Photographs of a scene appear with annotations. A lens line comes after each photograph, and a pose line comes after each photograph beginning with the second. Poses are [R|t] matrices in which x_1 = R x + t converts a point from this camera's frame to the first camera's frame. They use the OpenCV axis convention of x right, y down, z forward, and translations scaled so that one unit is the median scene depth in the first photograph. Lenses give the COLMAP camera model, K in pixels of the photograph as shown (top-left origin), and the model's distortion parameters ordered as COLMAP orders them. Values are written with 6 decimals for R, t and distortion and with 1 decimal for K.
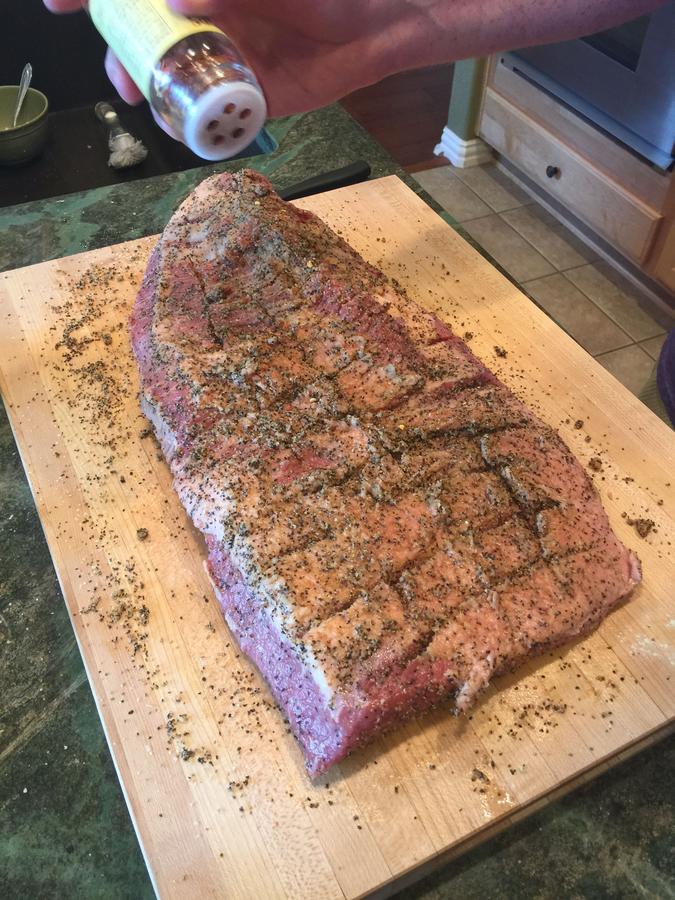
lens RADIAL K [[762.3, 0, 337.5], [0, 762.3, 450.0], [0, 0, 1]] dist [0.089694, -0.164951]
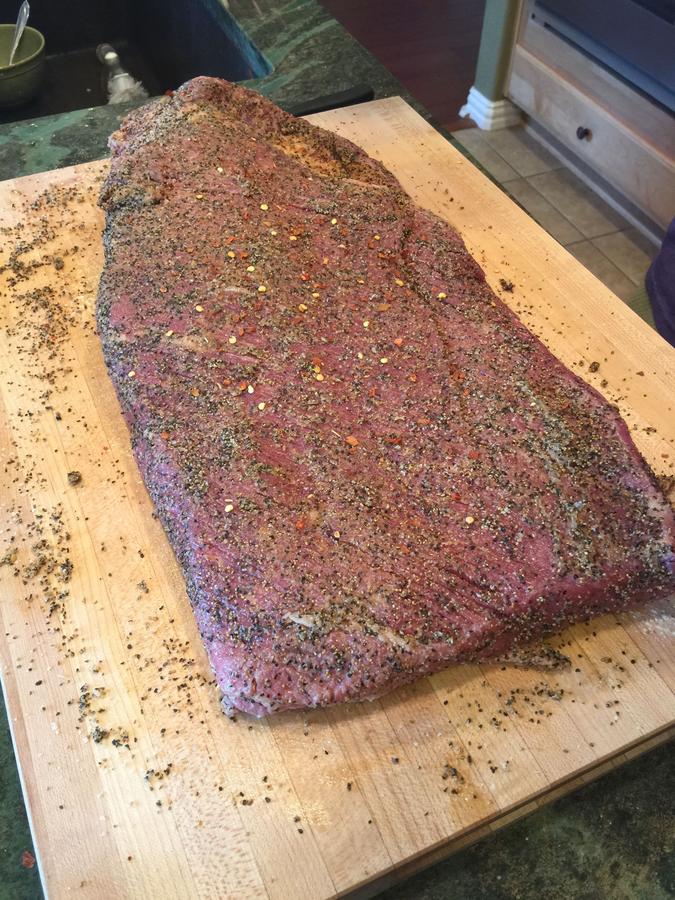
lens RADIAL K [[762.3, 0, 337.5], [0, 762.3, 450.0], [0, 0, 1]] dist [0.089694, -0.164951]
pose [[0.999296, 0.022650, -0.029922, 0.059918], [-0.021868, 0.999418, 0.026197, 0.046193], [0.030498, -0.025524, 0.999209, 0.141591]]
